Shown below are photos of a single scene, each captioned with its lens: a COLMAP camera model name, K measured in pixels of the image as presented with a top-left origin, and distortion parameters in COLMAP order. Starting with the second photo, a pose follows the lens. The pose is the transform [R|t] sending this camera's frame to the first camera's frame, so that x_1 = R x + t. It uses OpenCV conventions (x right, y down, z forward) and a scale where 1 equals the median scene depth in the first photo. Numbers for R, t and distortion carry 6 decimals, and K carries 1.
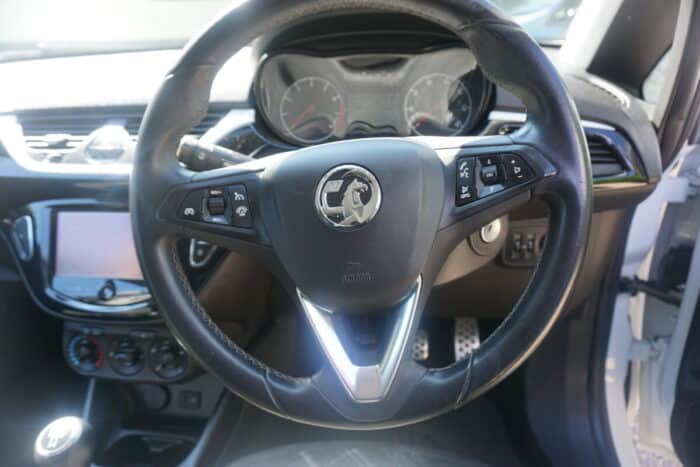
lens RADIAL K [[468.3, 0, 350.5], [0, 468.3, 229.7], [0, 0, 1]] dist [-0.049173, 0.028913]
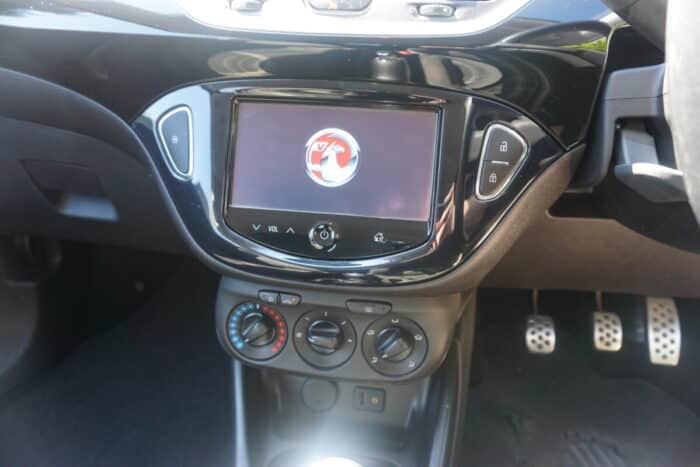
lens RADIAL K [[468.3, 0, 350.5], [0, 468.3, 229.7], [0, 0, 1]] dist [-0.049173, 0.028913]
pose [[0.998087, 0.056242, 0.025665, -0.509706], [-0.057656, 0.996642, 0.058142, 0.088611], [-0.022308, -0.059511, 0.997978, 0.389616]]
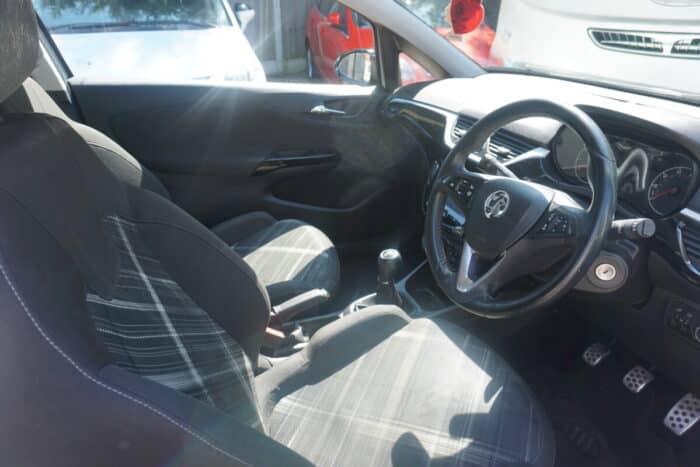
lens RADIAL K [[468.3, 0, 350.5], [0, 468.3, 229.7], [0, 0, 1]] dist [-0.049173, 0.028913]
pose [[0.477830, 0.424741, -0.768943, 0.828102], [-0.385338, 0.887973, 0.251035, -0.149002], [0.789426, 0.176351, 0.587969, -0.462018]]
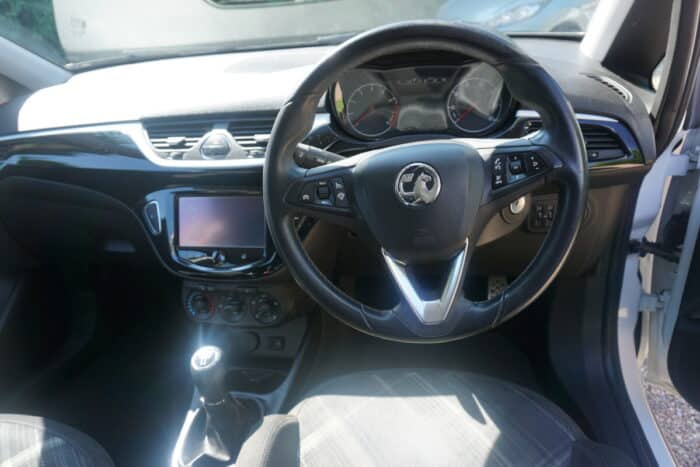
lens RADIAL K [[468.3, 0, 350.5], [0, 468.3, 229.7], [0, 0, 1]] dist [-0.049173, 0.028913]
pose [[0.998052, -0.019359, -0.059301, -0.078841], [0.022878, 0.997980, 0.059264, -0.013674], [0.058034, -0.060505, 0.996479, -0.287337]]
